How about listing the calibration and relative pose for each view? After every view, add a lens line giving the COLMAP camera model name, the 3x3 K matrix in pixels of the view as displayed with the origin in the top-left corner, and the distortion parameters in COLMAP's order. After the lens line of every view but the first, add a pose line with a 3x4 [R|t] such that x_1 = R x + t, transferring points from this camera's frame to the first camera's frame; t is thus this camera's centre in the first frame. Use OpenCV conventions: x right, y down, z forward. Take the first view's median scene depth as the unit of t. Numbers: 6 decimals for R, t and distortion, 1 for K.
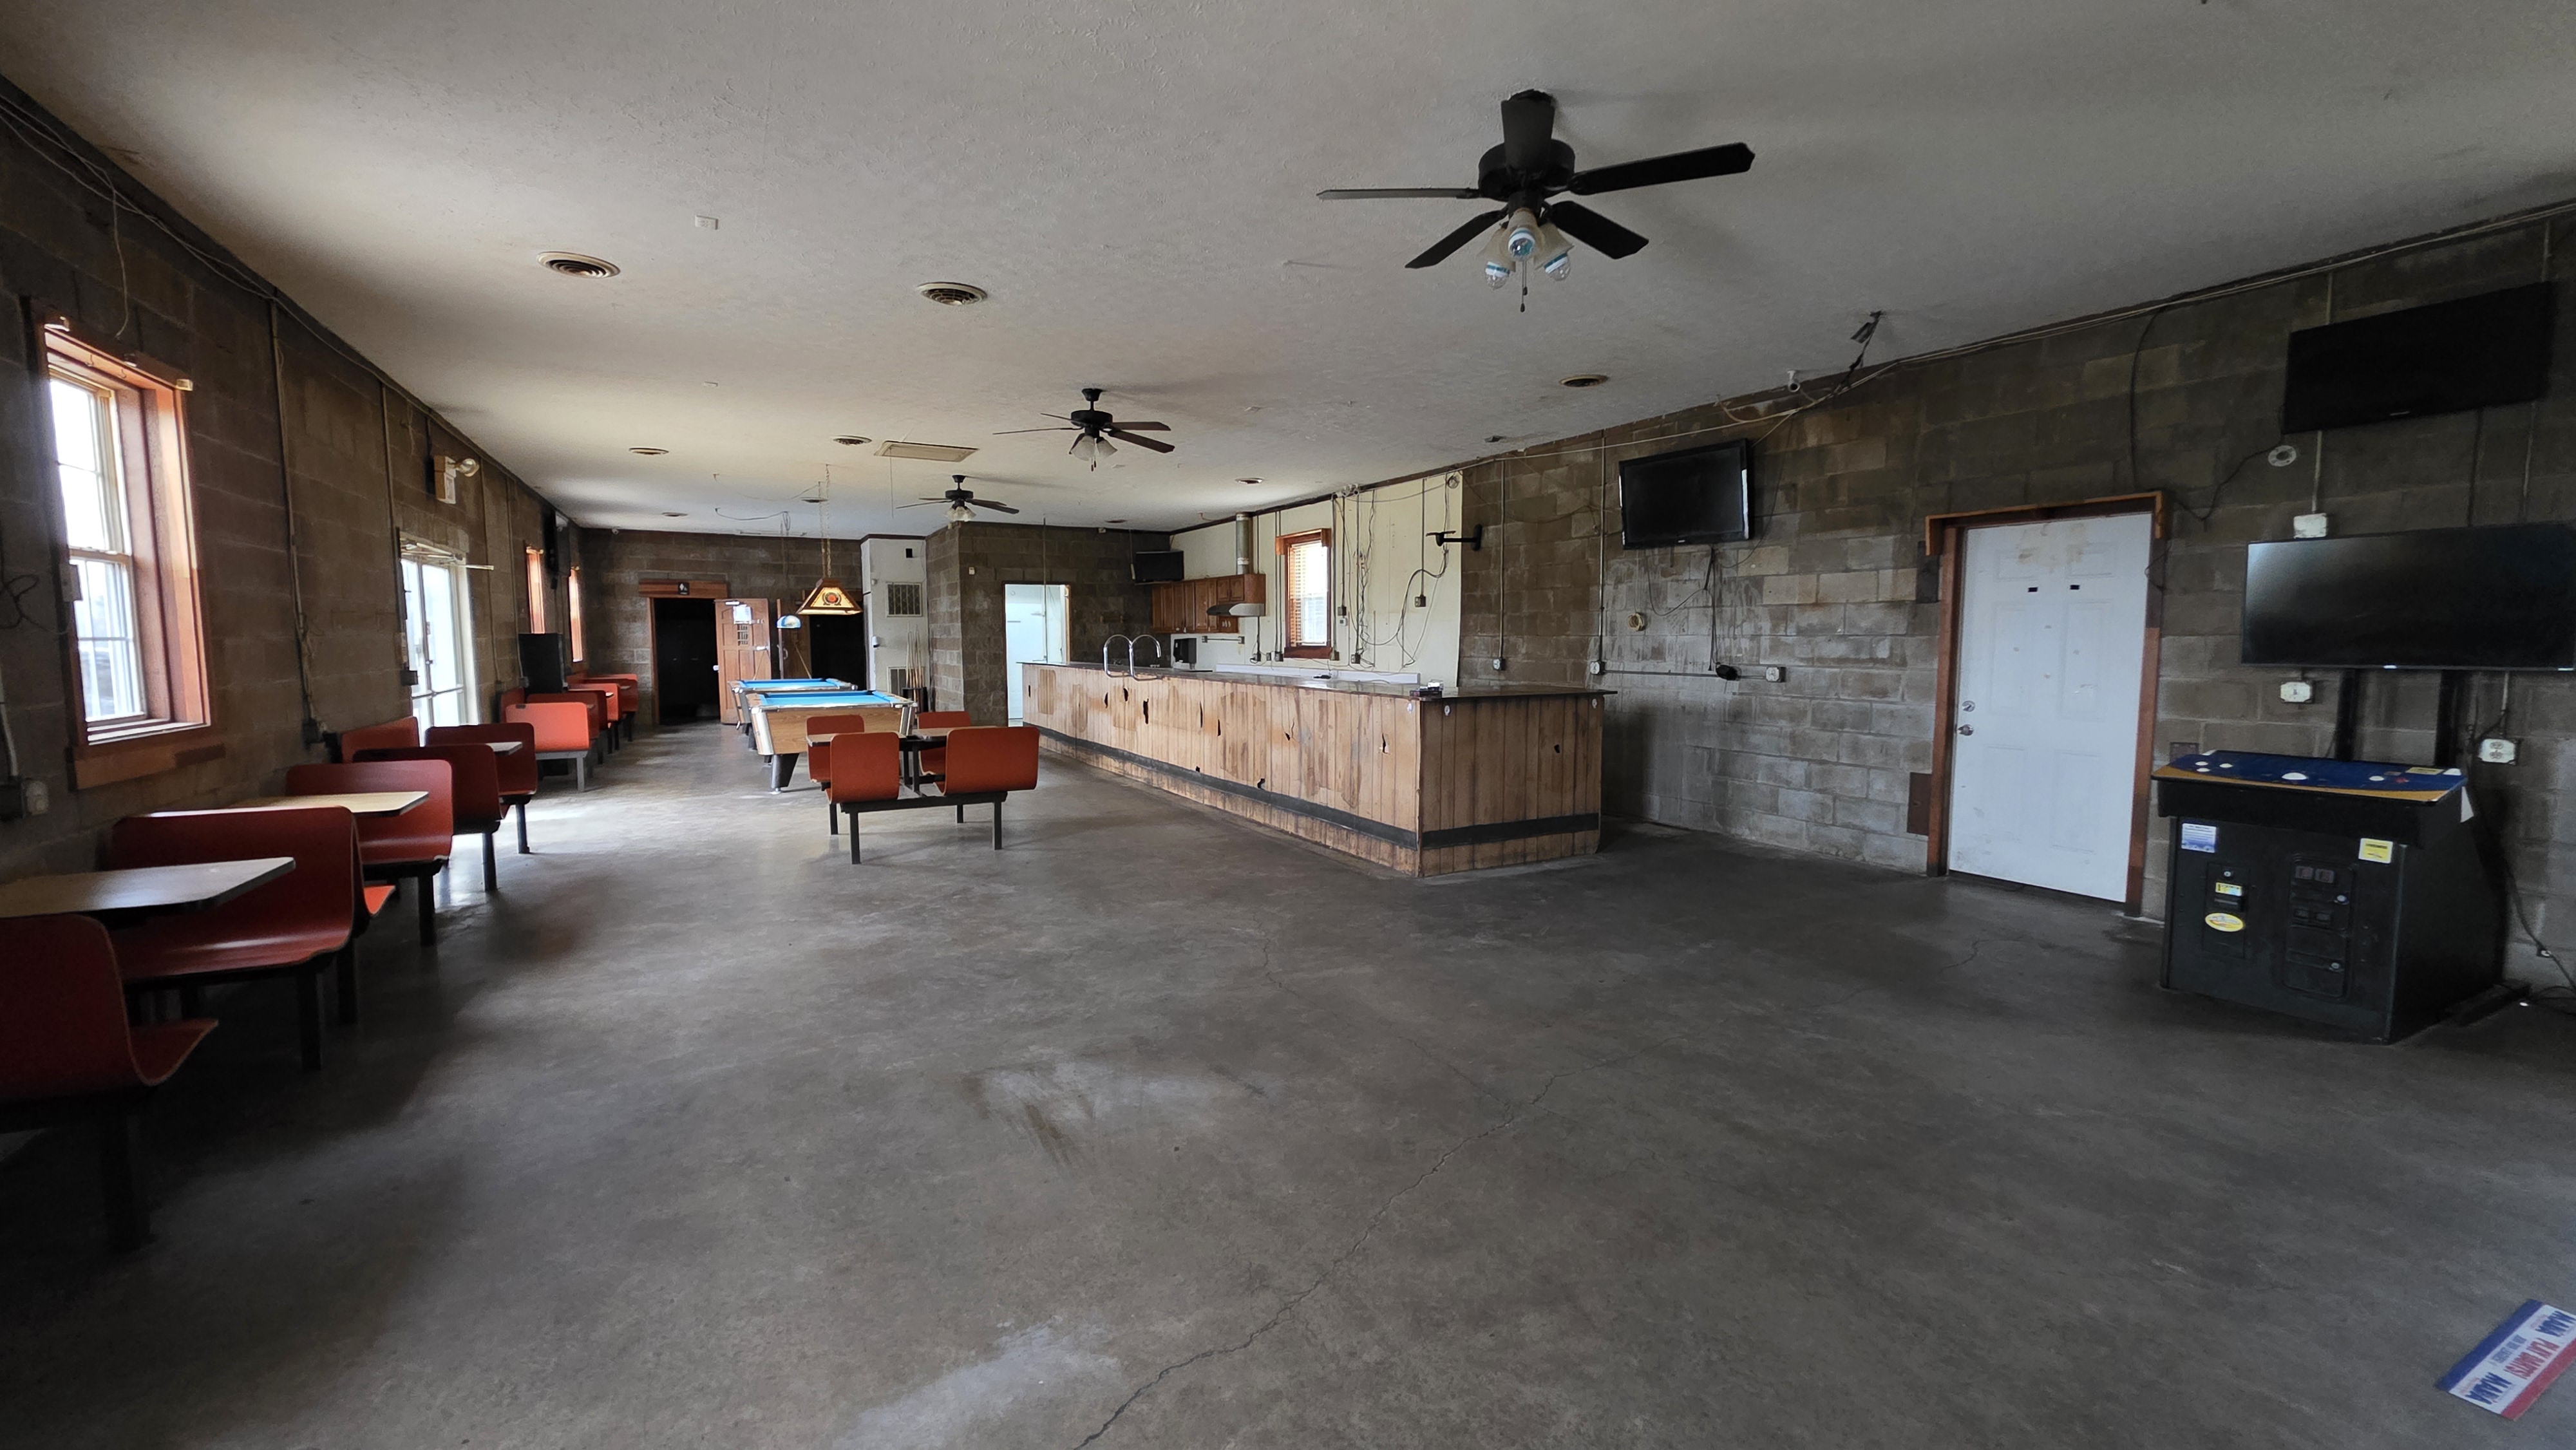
lens RADIAL K [[1026.8, 0, 1284.3], [0, 1026.8, 726.3], [0, 0, 1]] dist [-0.000634, -0.000043]
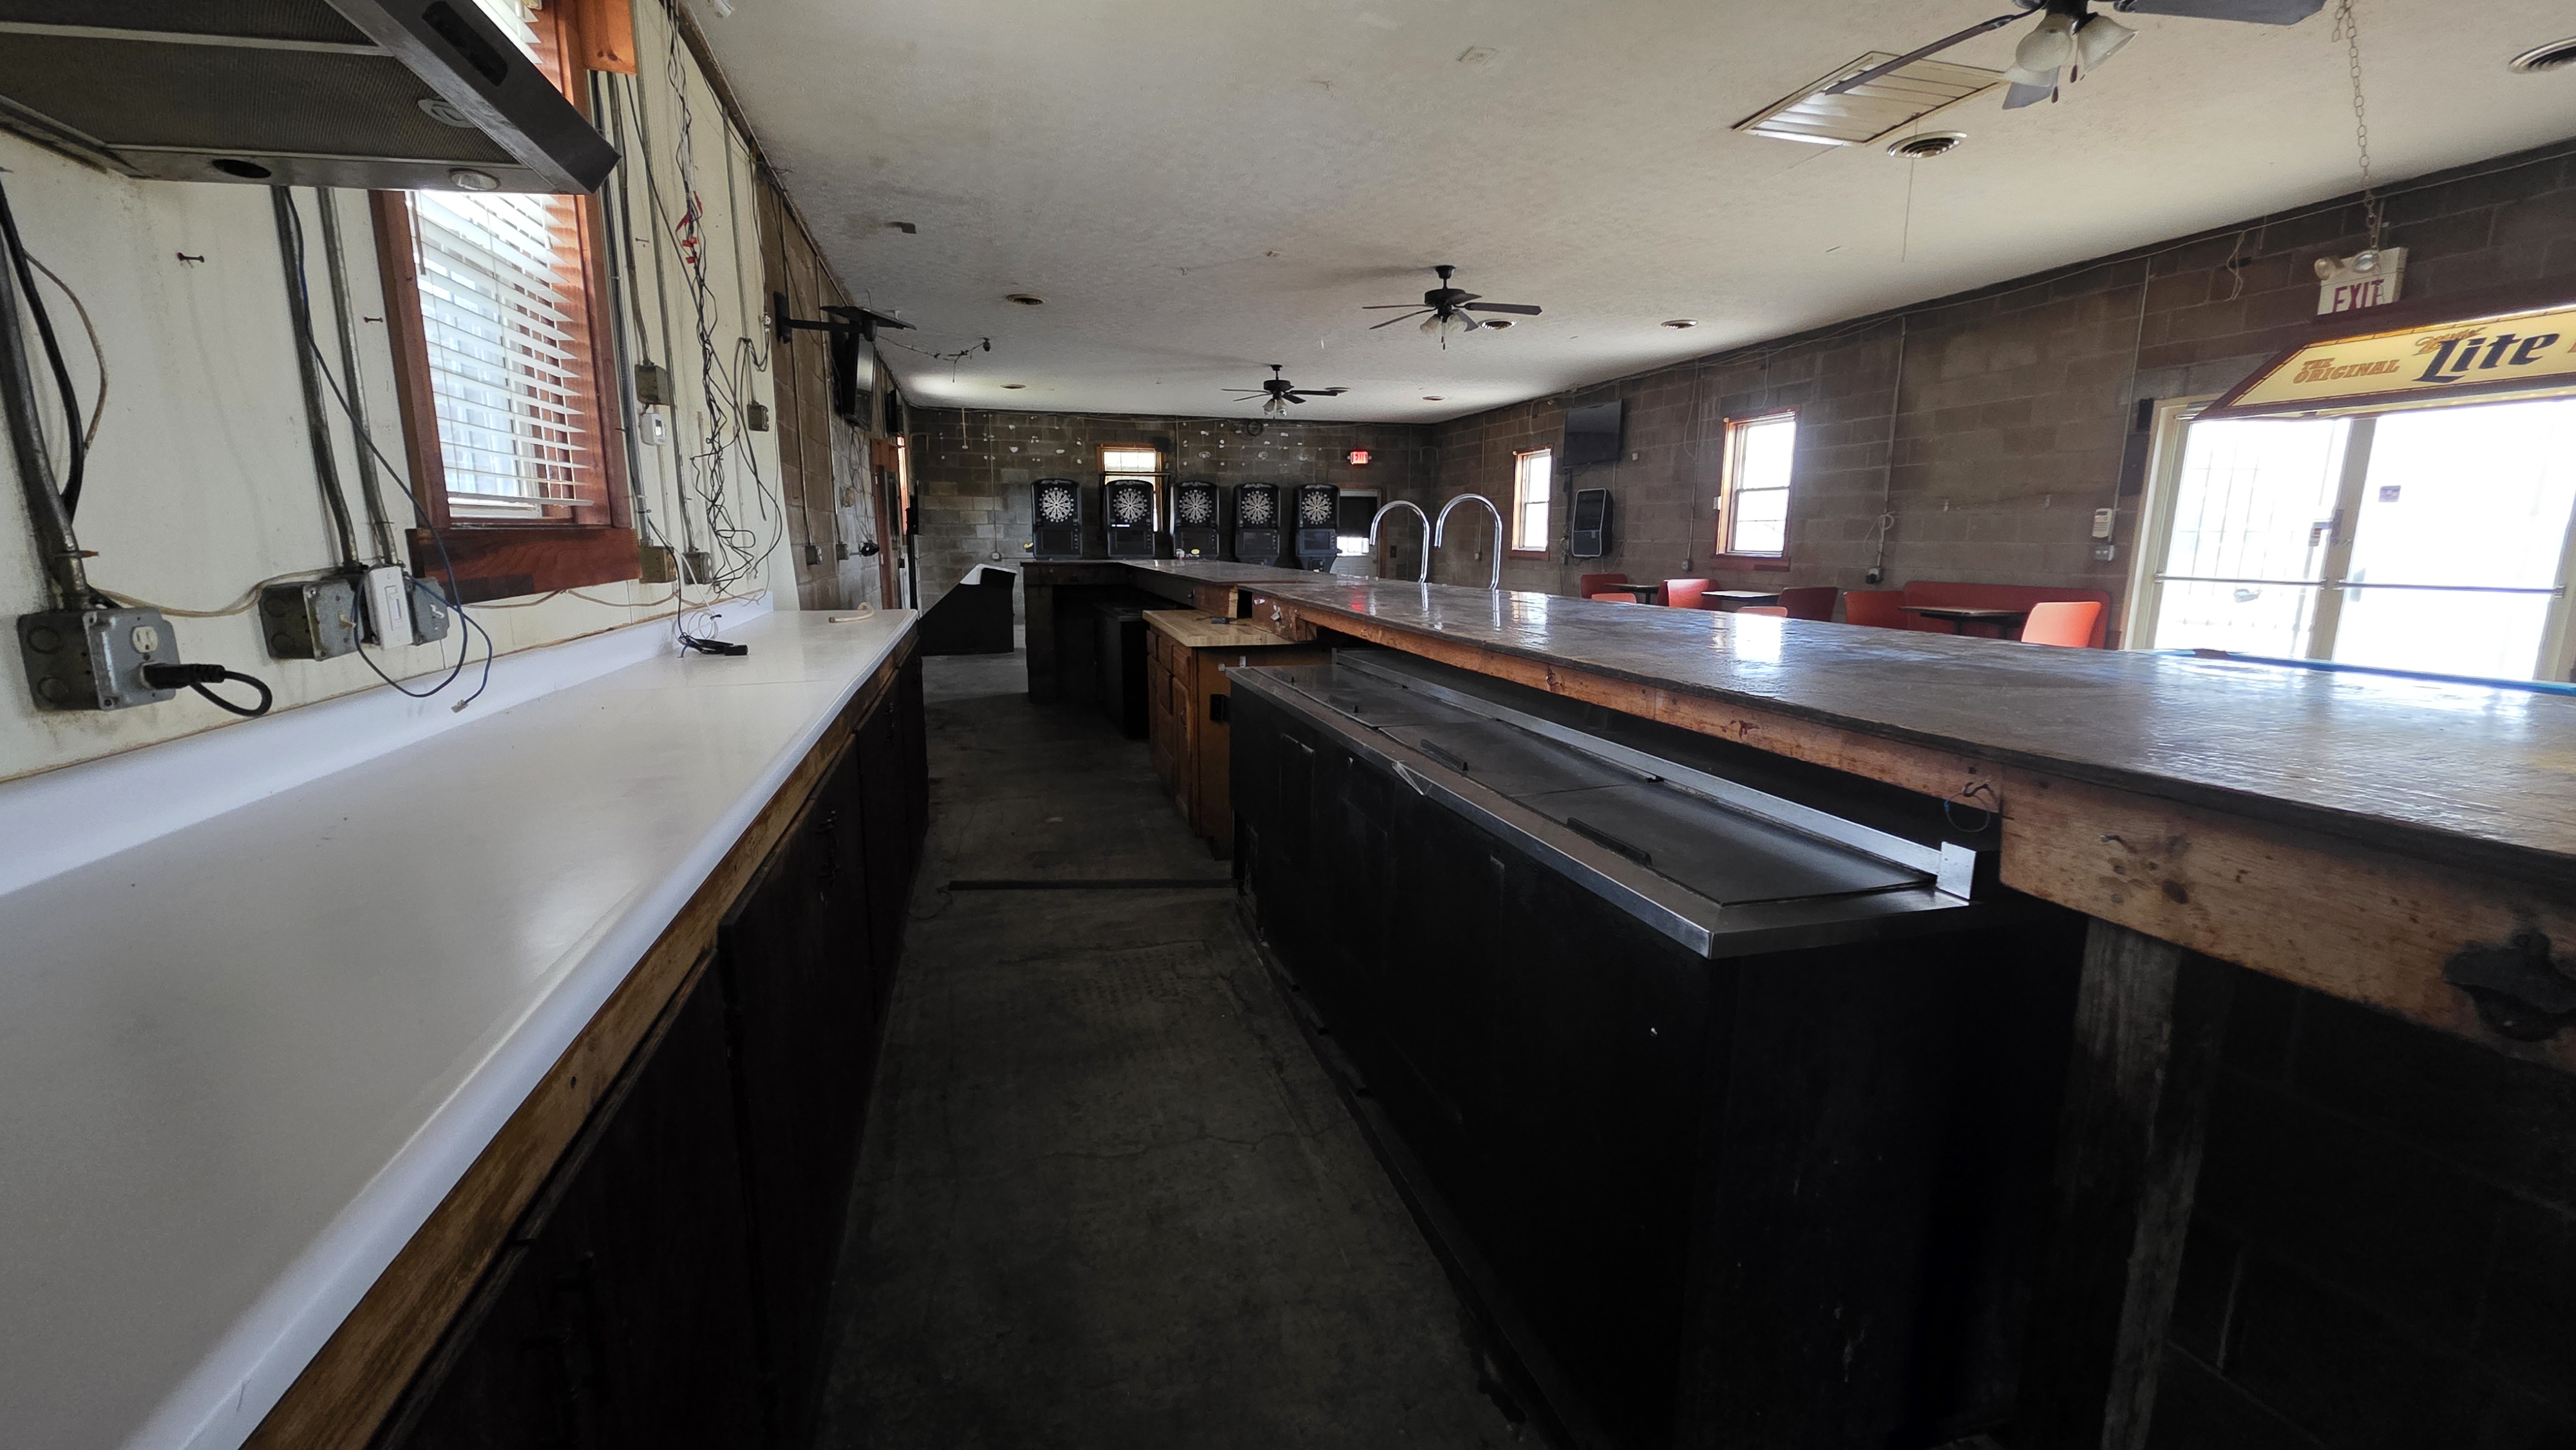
lens RADIAL K [[1026.8, 0, 1290.0], [0, 1026.8, 725.9], [0, 0, 1]] dist [-0.000634, -0.000043]
pose [[-0.978022, -0.037683, 0.205071, -0.179959], [0.018436, 0.964052, 0.265074, -0.110001], [-0.207687, 0.263029, -0.942169, 1.428074]]
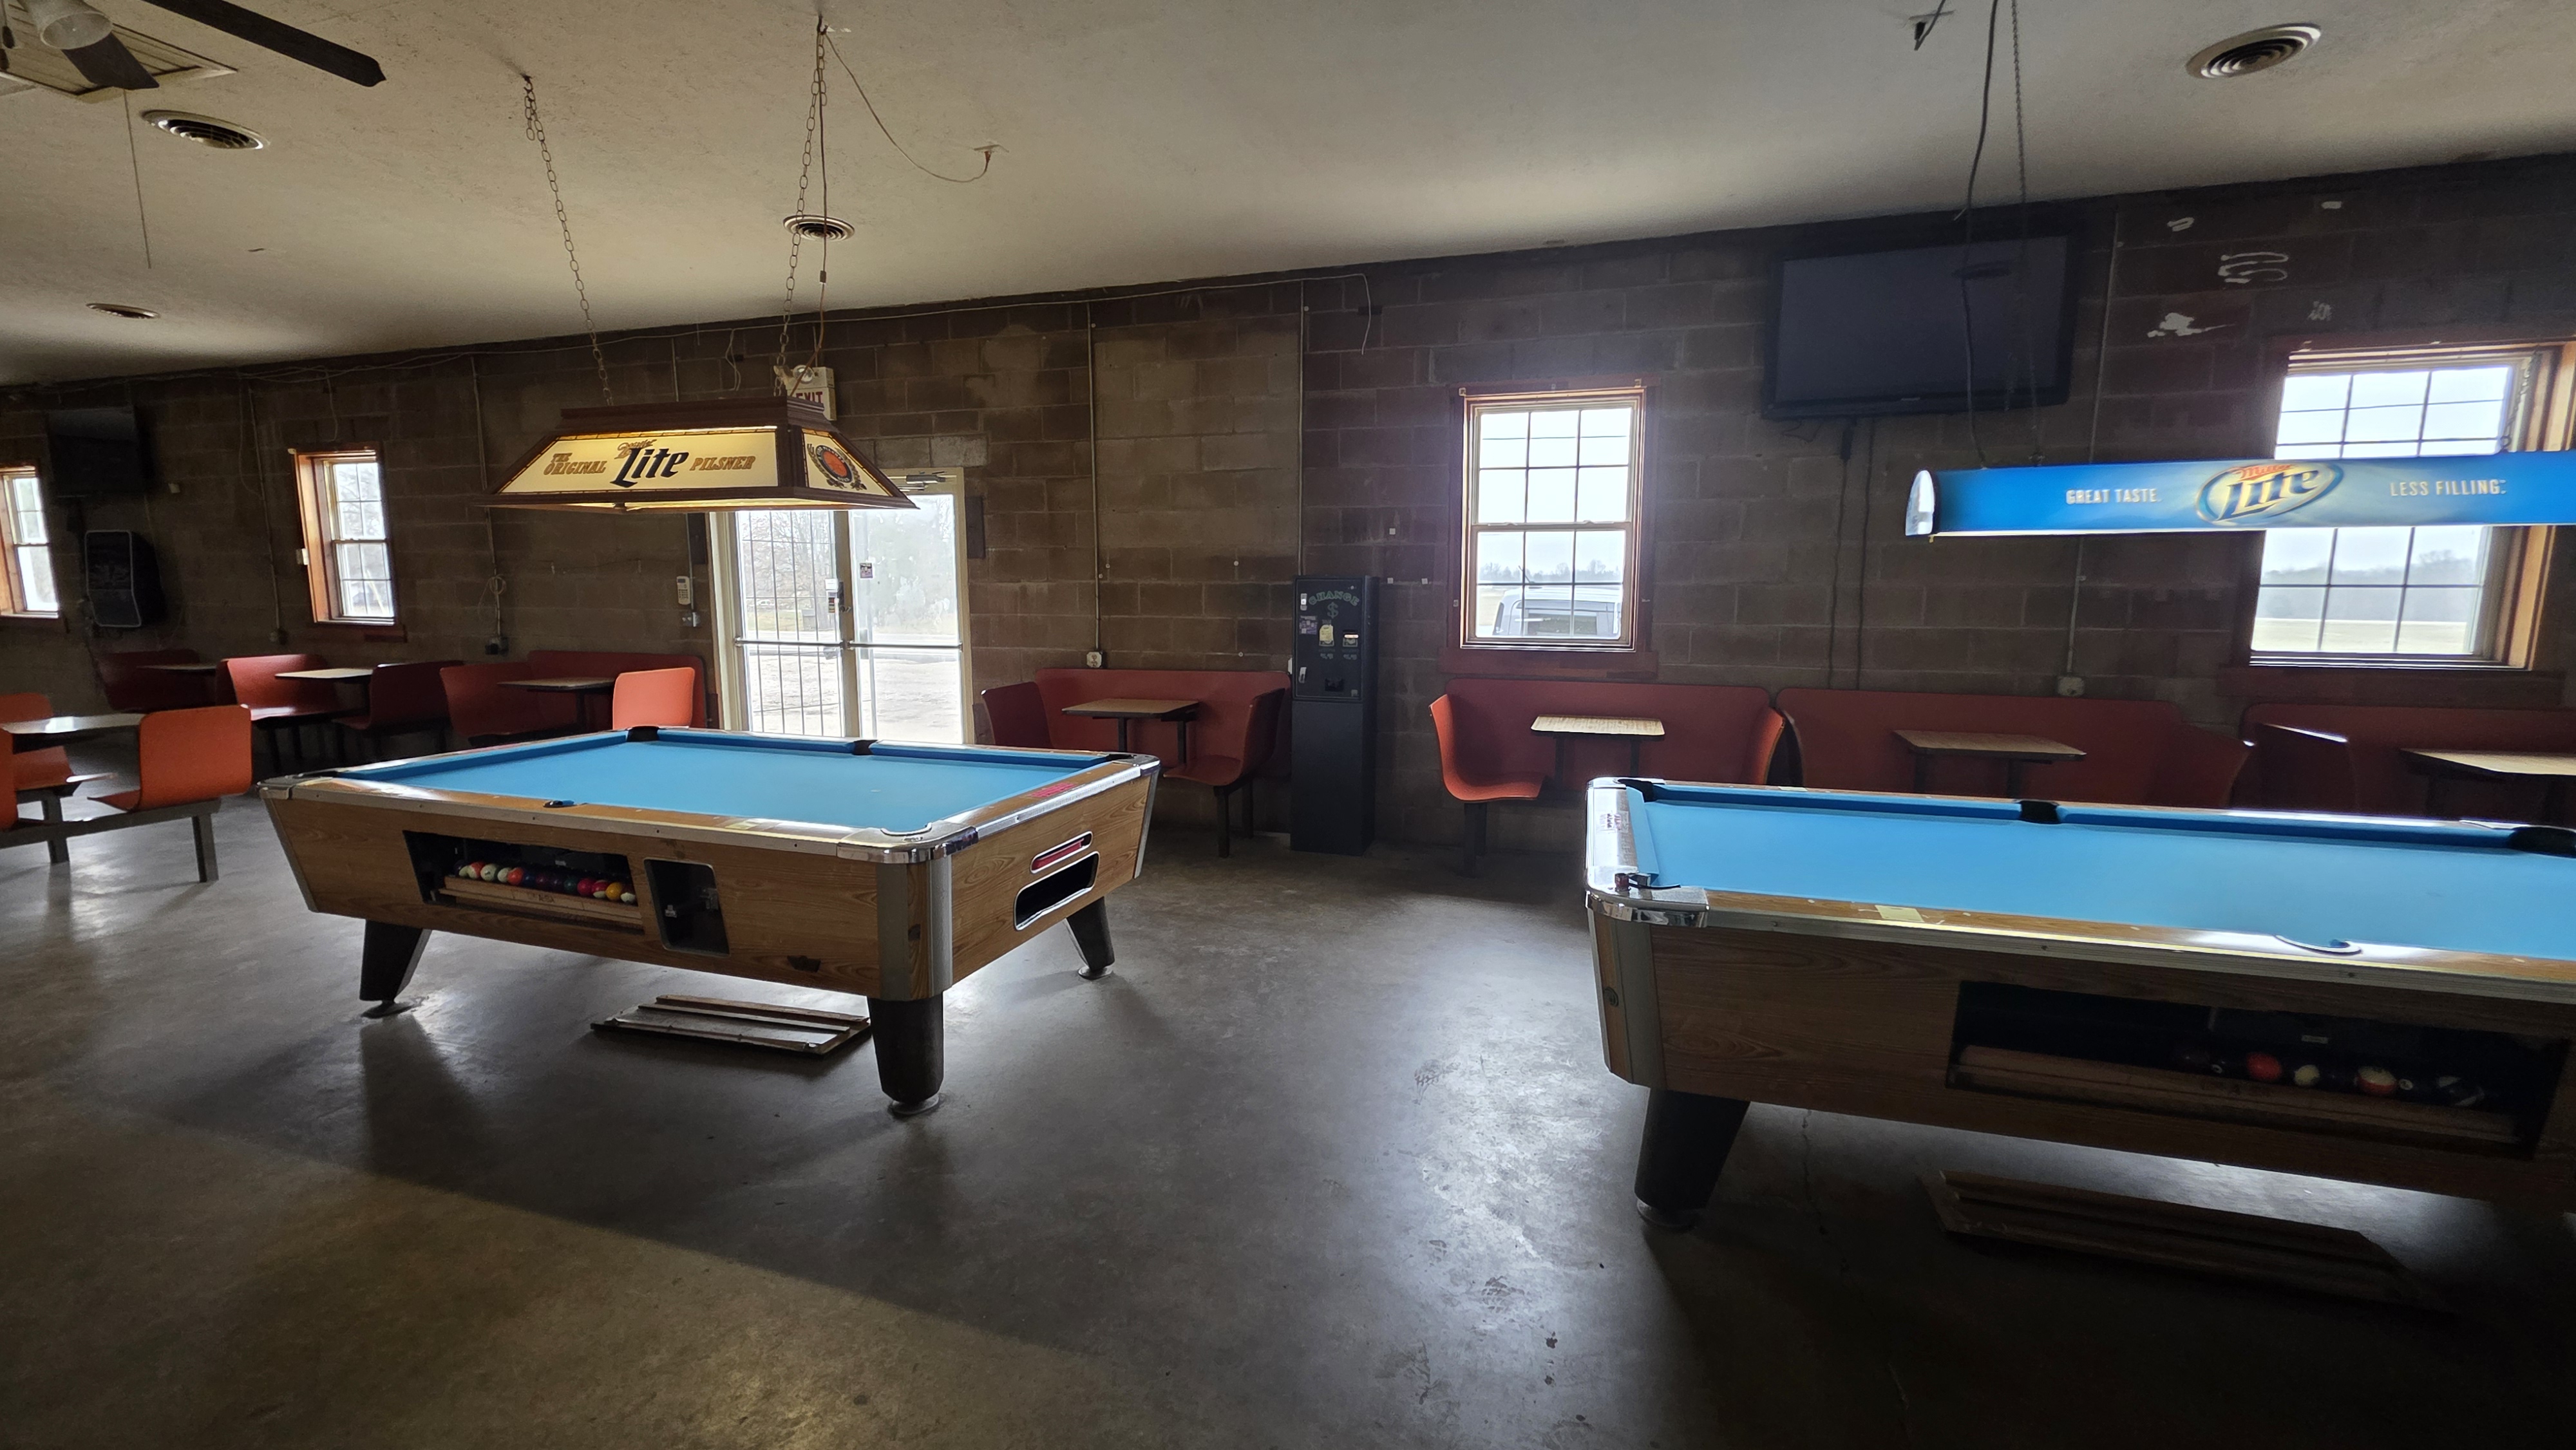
lens RADIAL K [[1026.8, 0, 1283.3], [0, 1026.8, 724.0], [0, 0, 1]] dist [-0.000634, -0.000043]
pose [[-0.713470, 0.094451, -0.694290, -0.359158], [-0.064196, 0.977894, 0.199001, -0.125439], [0.697738, 0.186552, -0.691635, 1.421295]]
